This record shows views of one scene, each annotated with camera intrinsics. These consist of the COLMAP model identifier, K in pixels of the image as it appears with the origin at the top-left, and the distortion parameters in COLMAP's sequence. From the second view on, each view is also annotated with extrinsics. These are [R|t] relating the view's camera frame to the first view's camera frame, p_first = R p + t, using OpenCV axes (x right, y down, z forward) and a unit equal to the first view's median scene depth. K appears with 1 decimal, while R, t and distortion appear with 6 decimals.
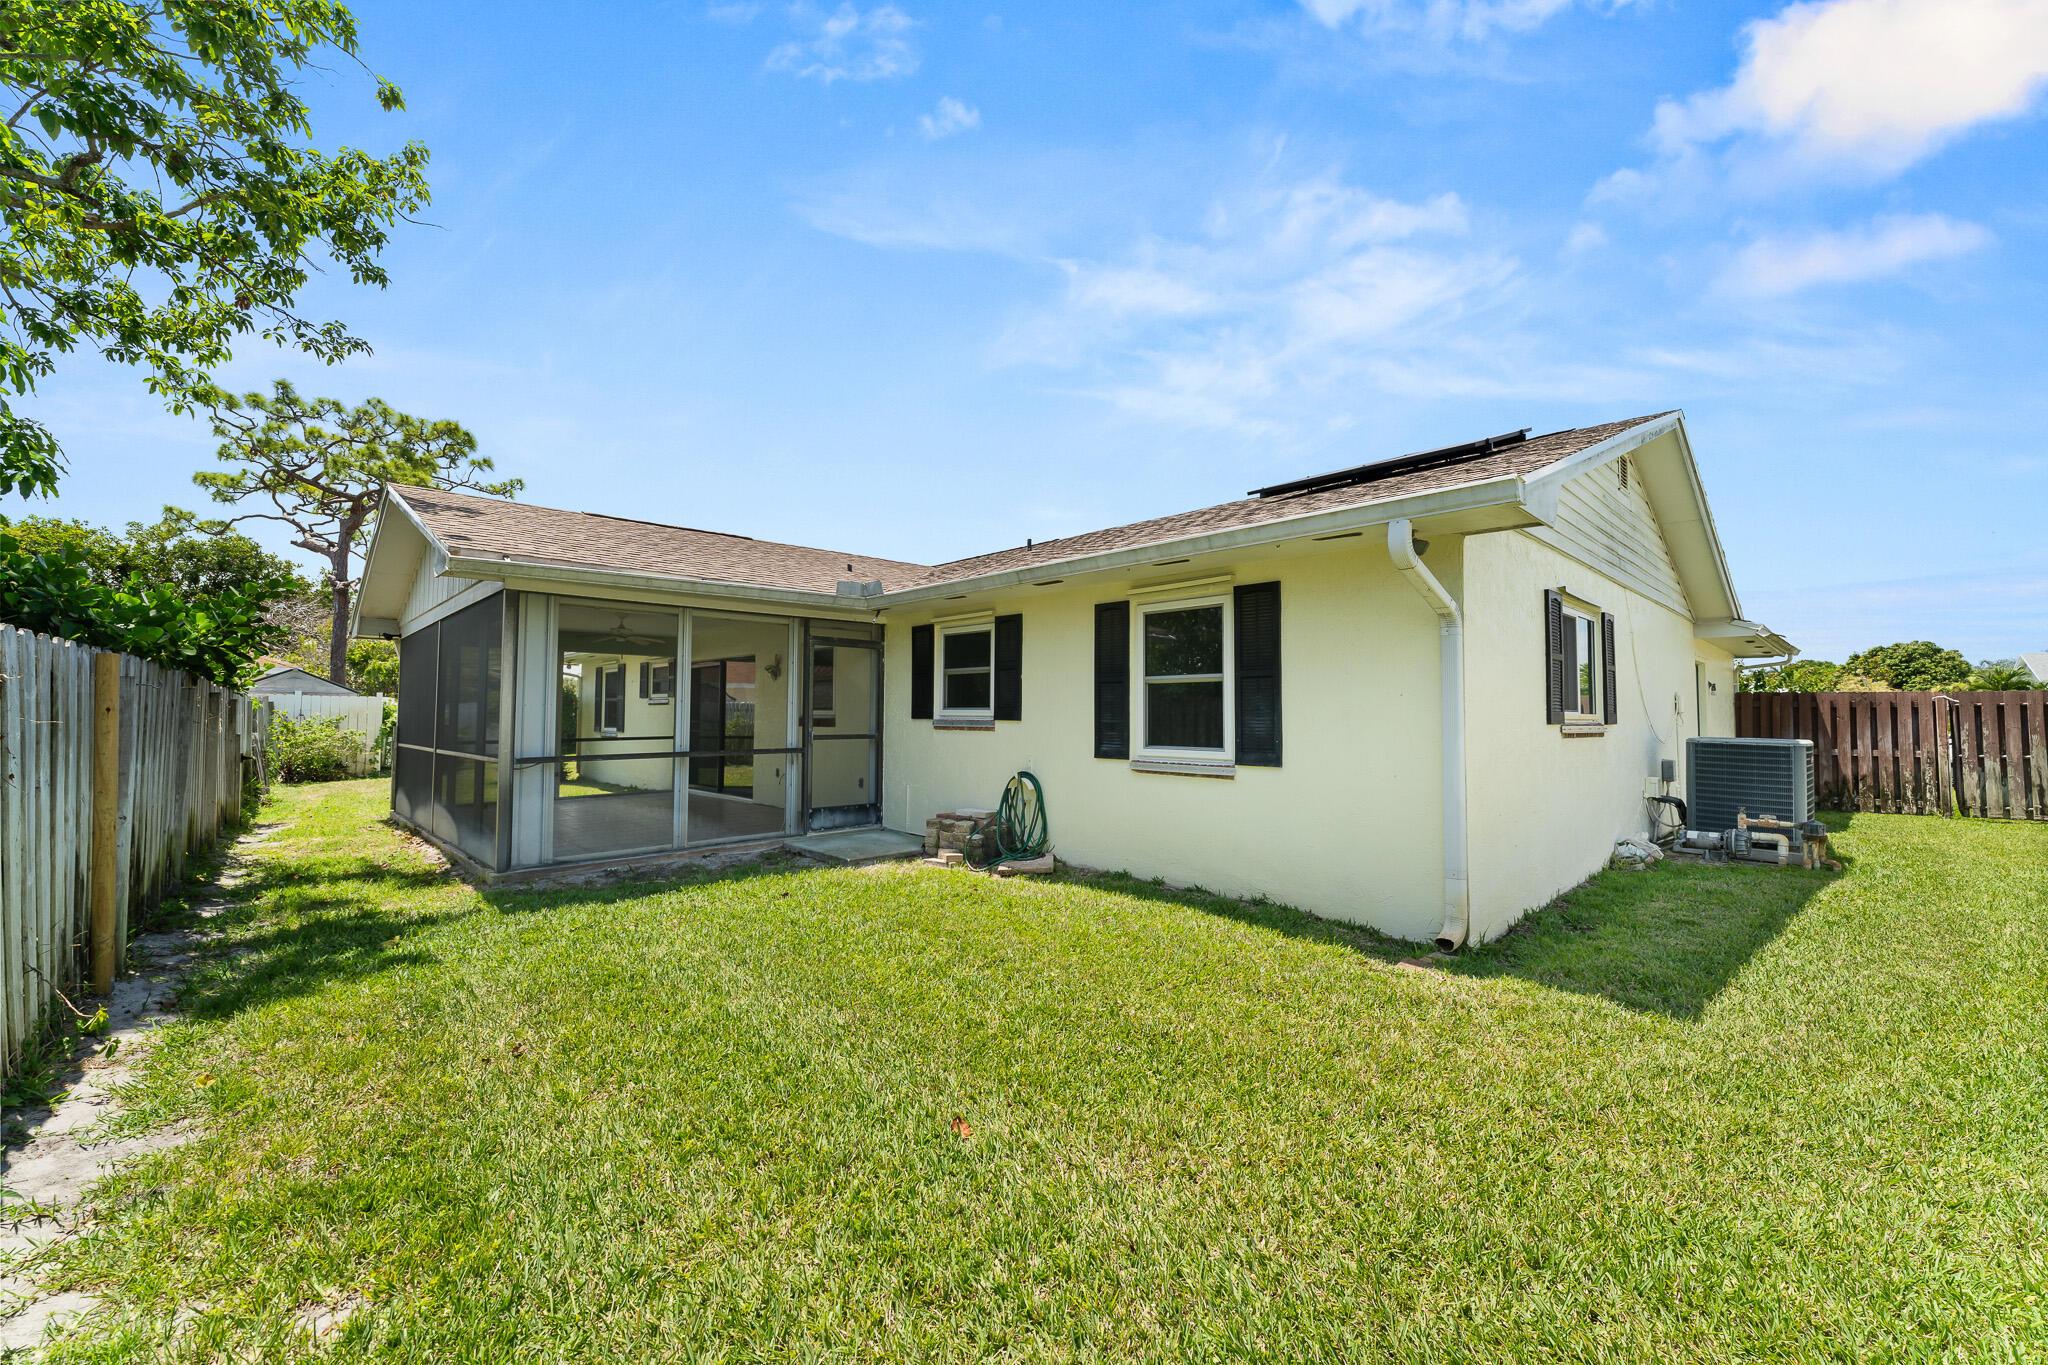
lens RADIAL K [[829.9, 0, 1028.1], [0, 829.9, 665.7], [0, 0, 1]] dist [0.000628, -0.000033]
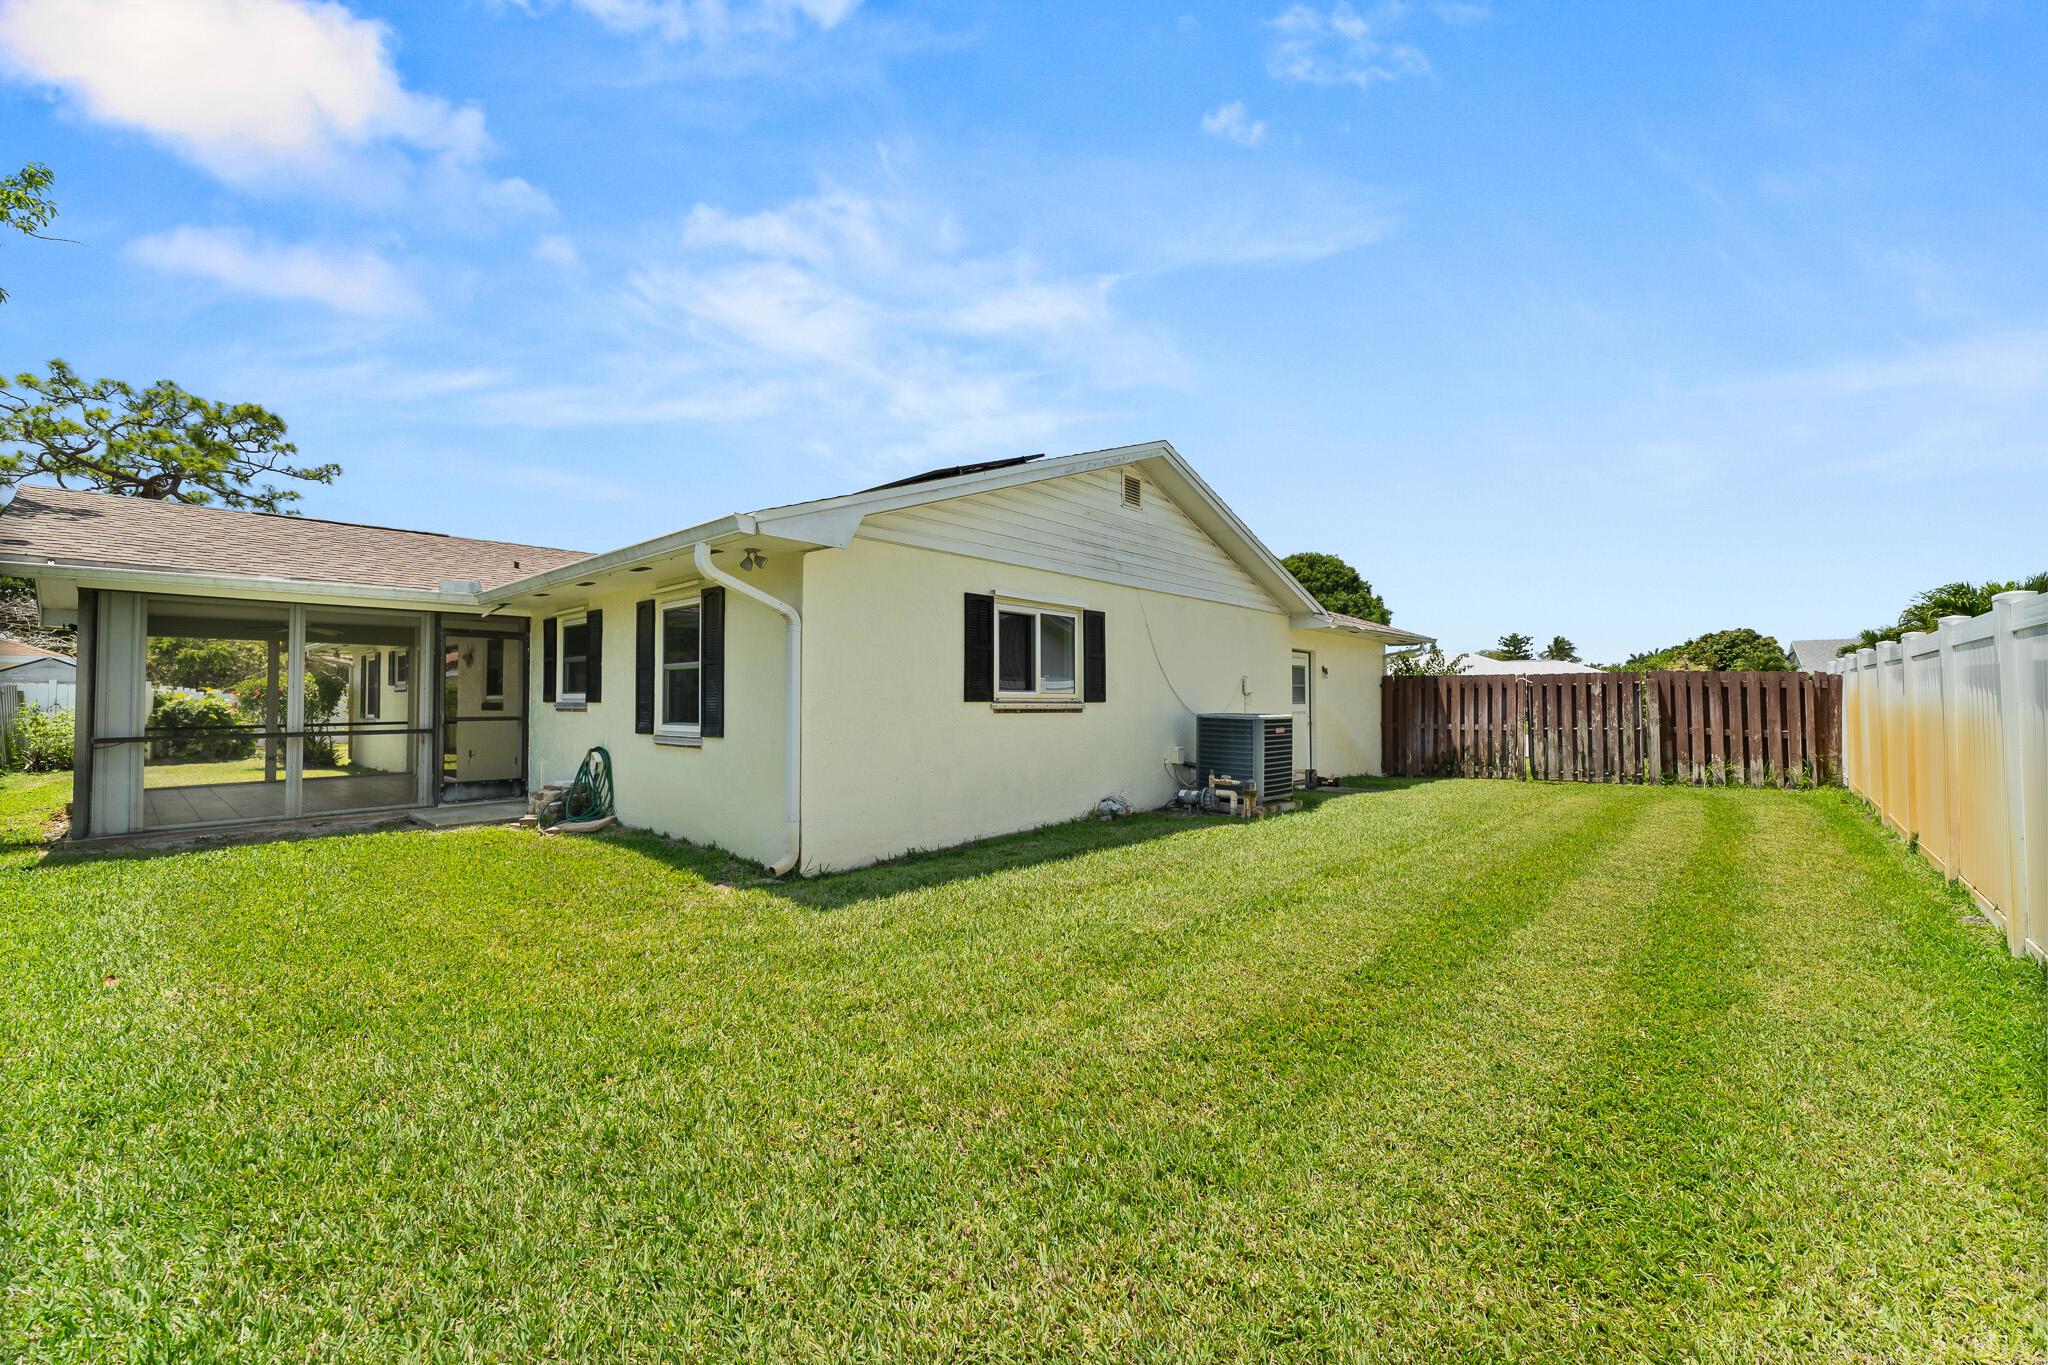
lens RADIAL K [[829.9, 0, 1028.1], [0, 829.9, 665.7], [0, 0, 1]] dist [0.000628, -0.000033]
pose [[0.997036, -0.003001, 0.076875, 0.303599], [0.001721, 0.999859, 0.016714, -0.001846], [-0.076914, -0.016532, 0.996901, -0.116962]]
